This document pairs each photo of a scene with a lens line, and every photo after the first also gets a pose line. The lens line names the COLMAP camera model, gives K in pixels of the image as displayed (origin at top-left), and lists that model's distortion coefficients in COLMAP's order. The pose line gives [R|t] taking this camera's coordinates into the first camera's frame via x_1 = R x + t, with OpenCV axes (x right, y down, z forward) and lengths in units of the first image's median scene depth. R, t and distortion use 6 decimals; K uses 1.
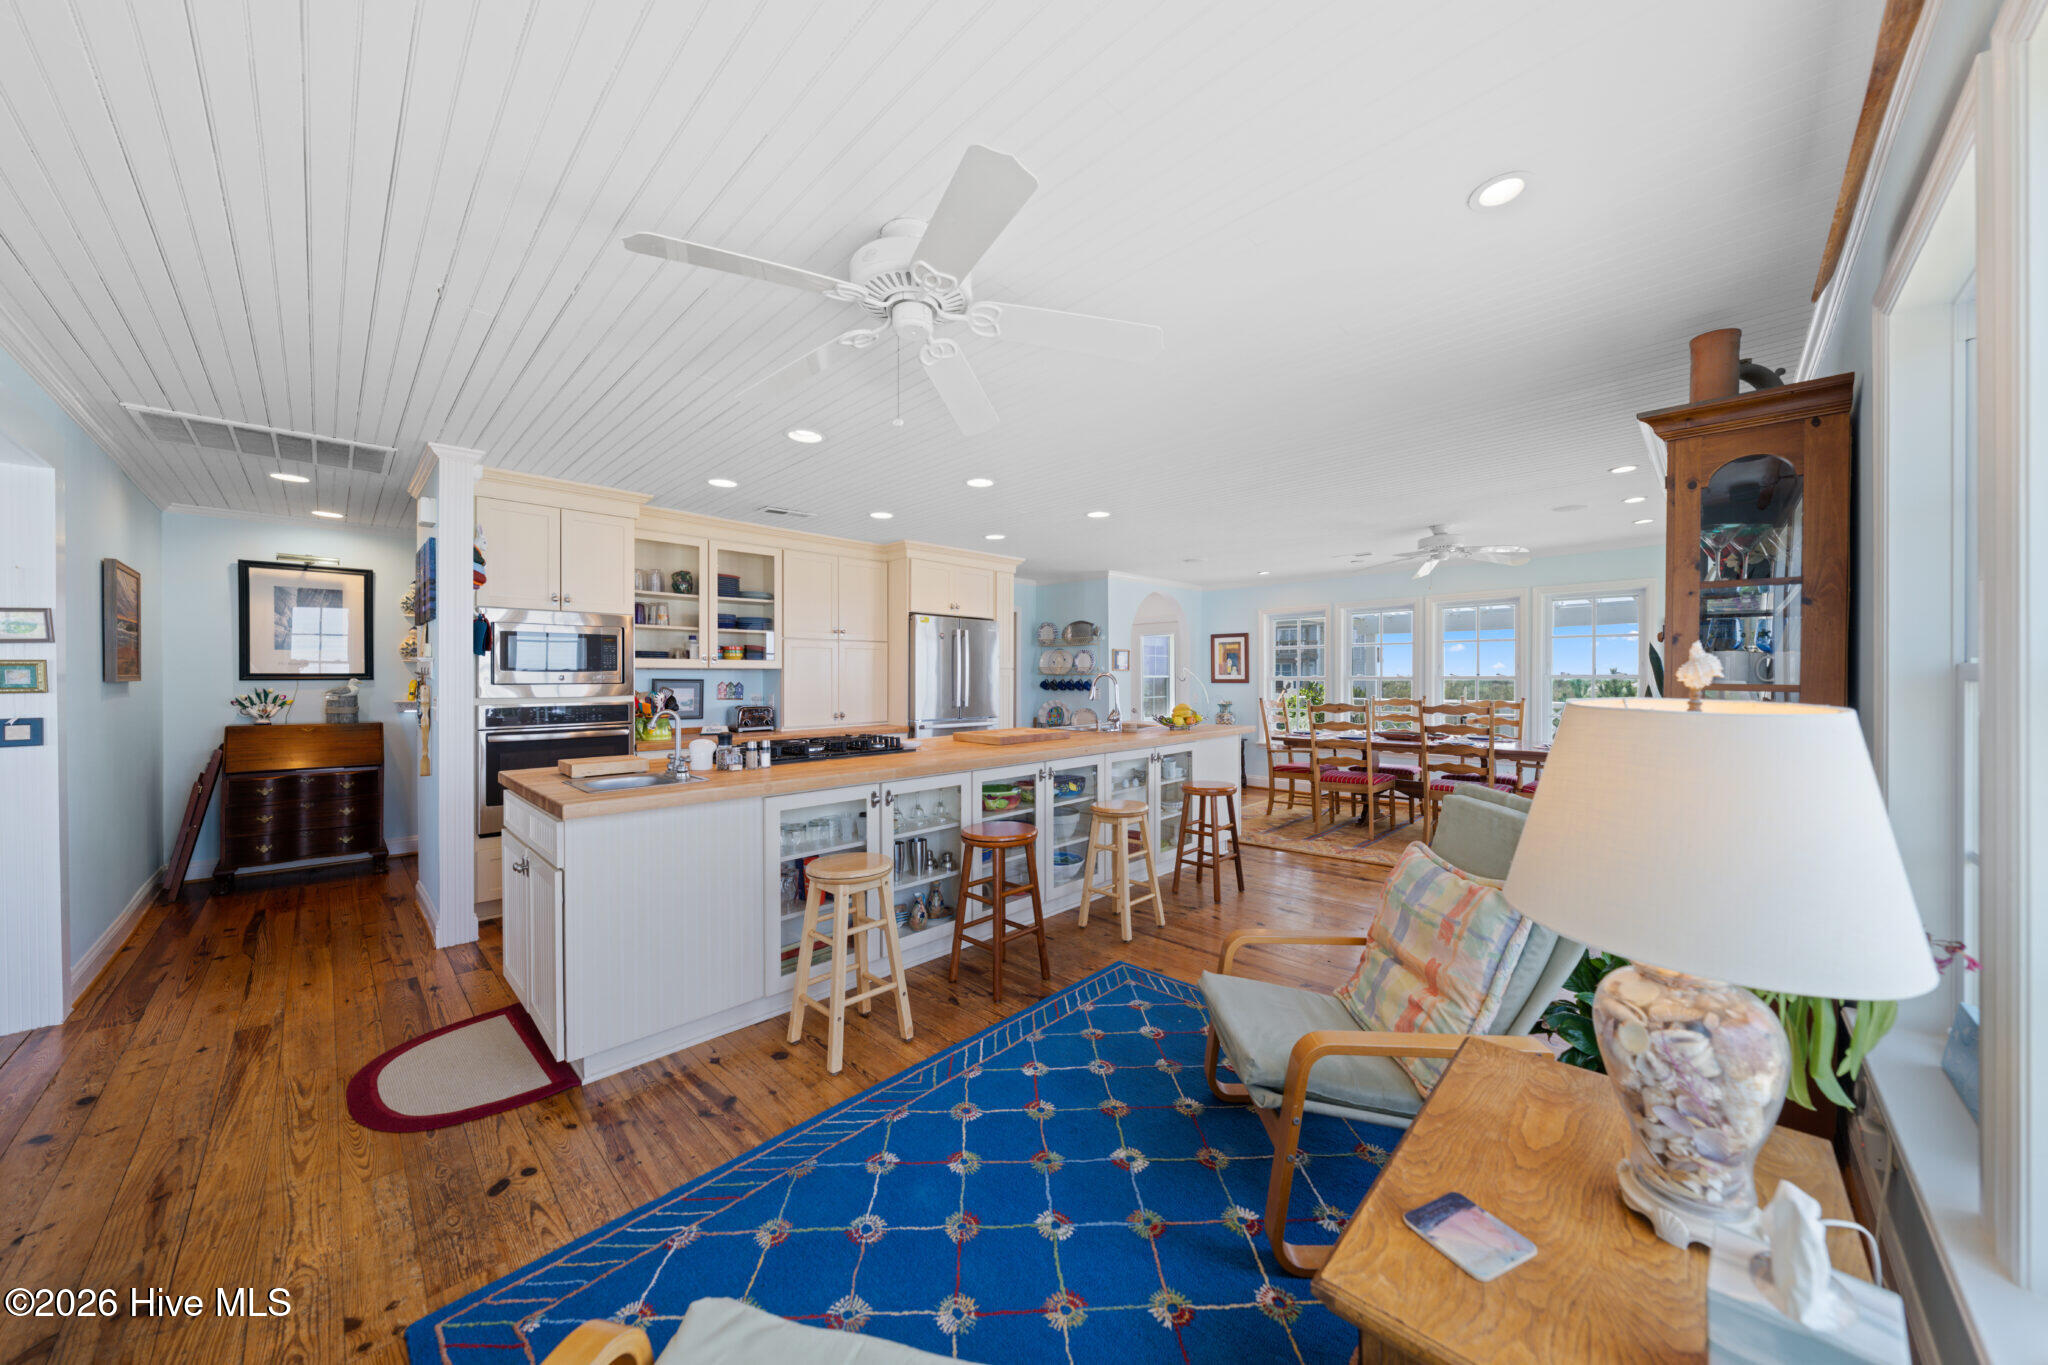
lens RADIAL K [[697.4, 0, 1024.0], [0, 697.4, 682.5], [0, 0, 1]] dist [0.000494, 0.000017]
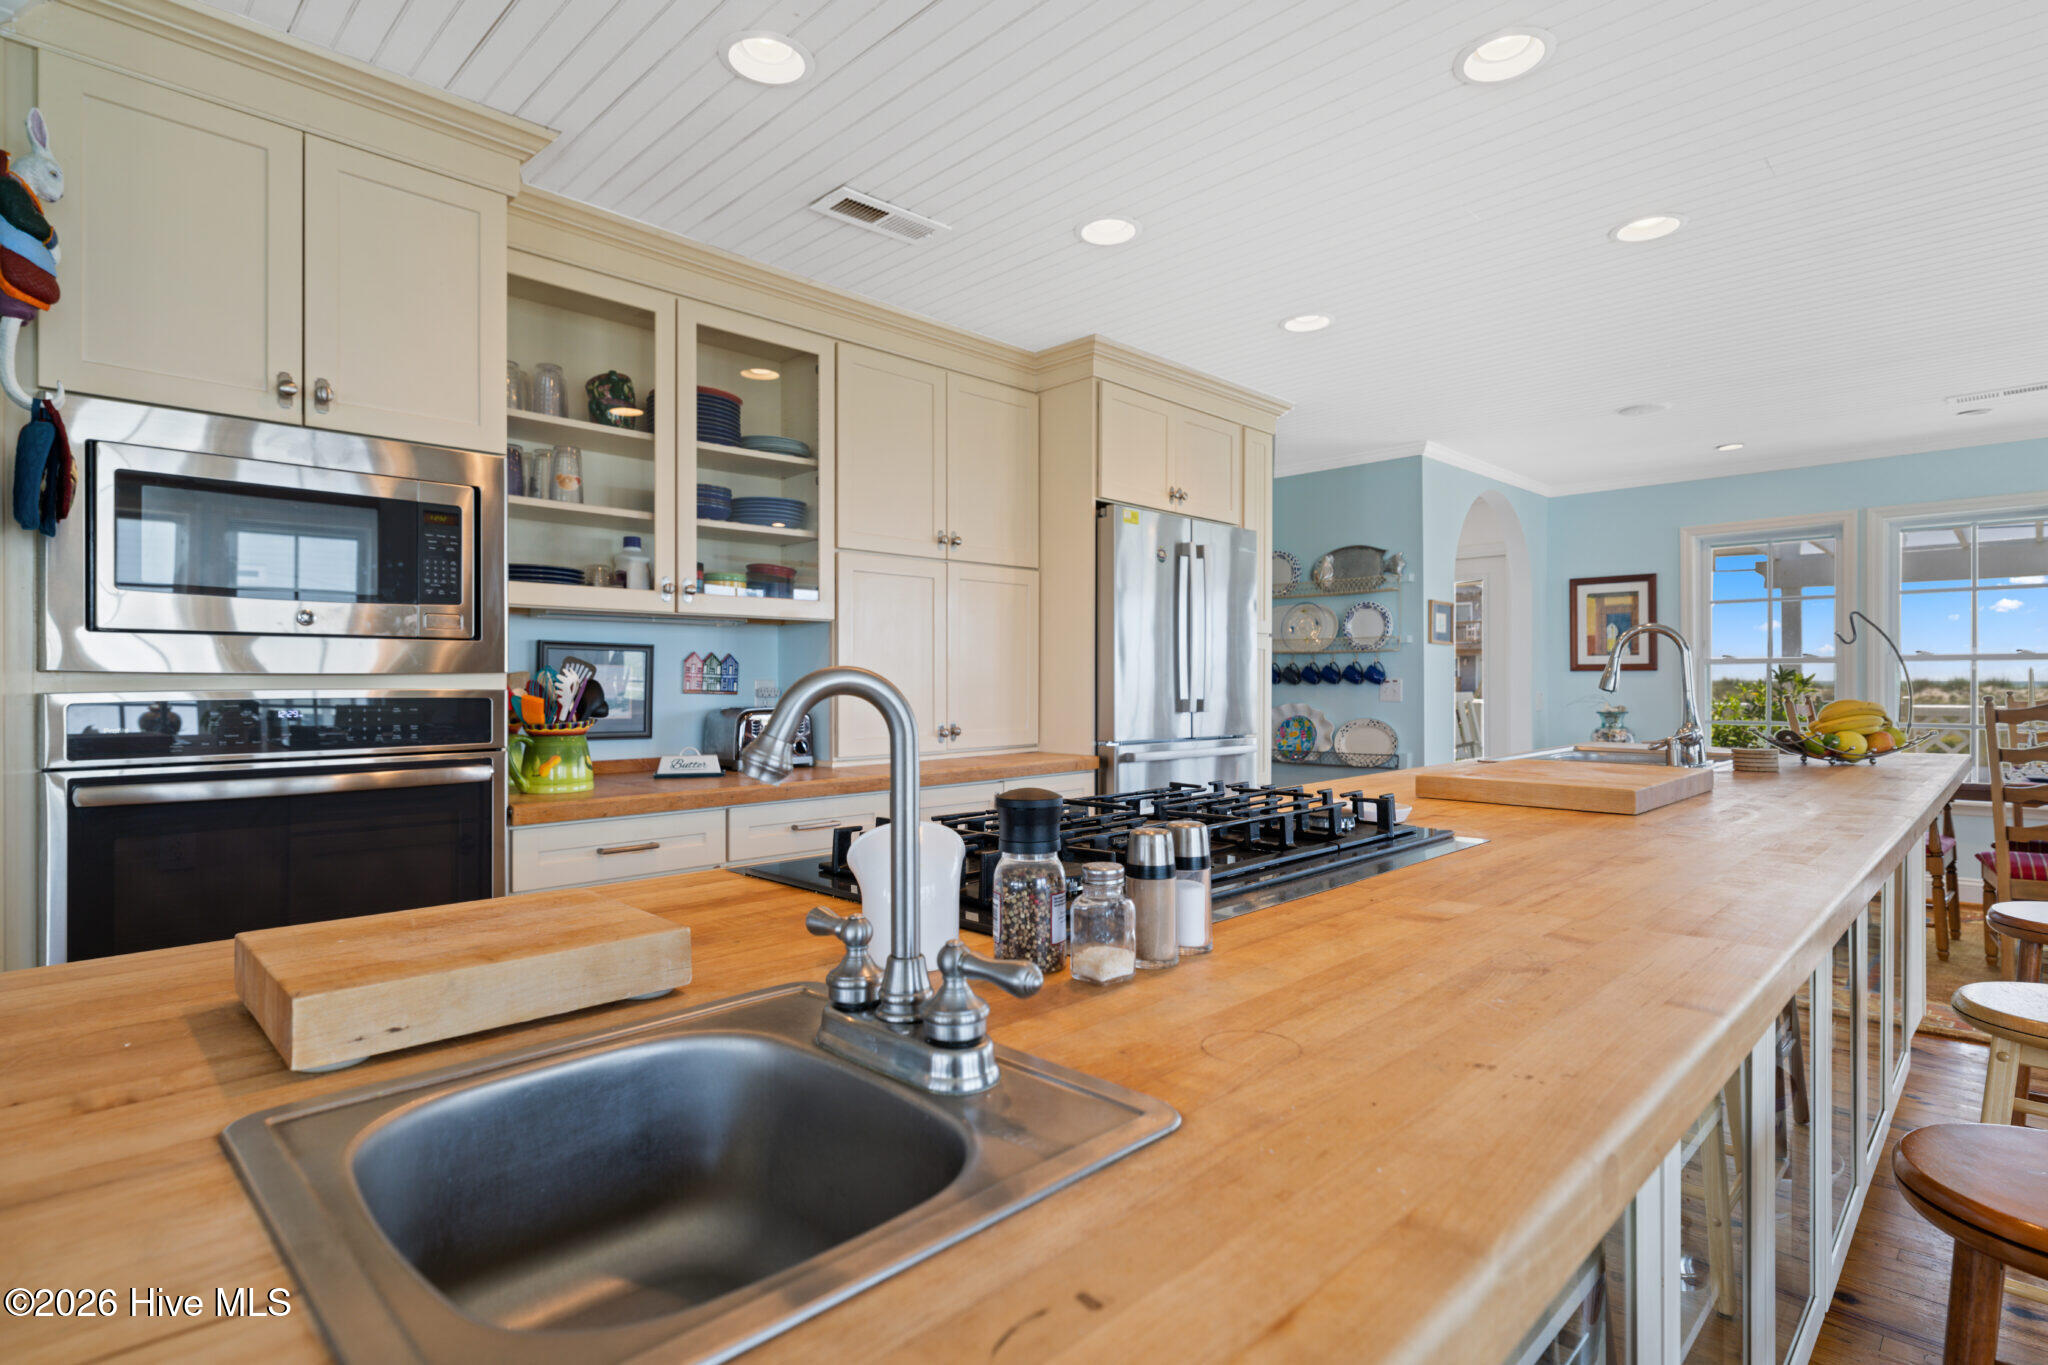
lens RADIAL K [[1046.6, 0, 1024.0], [0, 1046.6, 682.5], [0, 0, 1]] dist [-0.001088, -0.000290]
pose [[0.999997, -0.002238, -0.000341, -0.236308], [0.002236, 0.999968, -0.007624, 0.023181], [0.000358, 0.007623, 0.999971, 0.371577]]
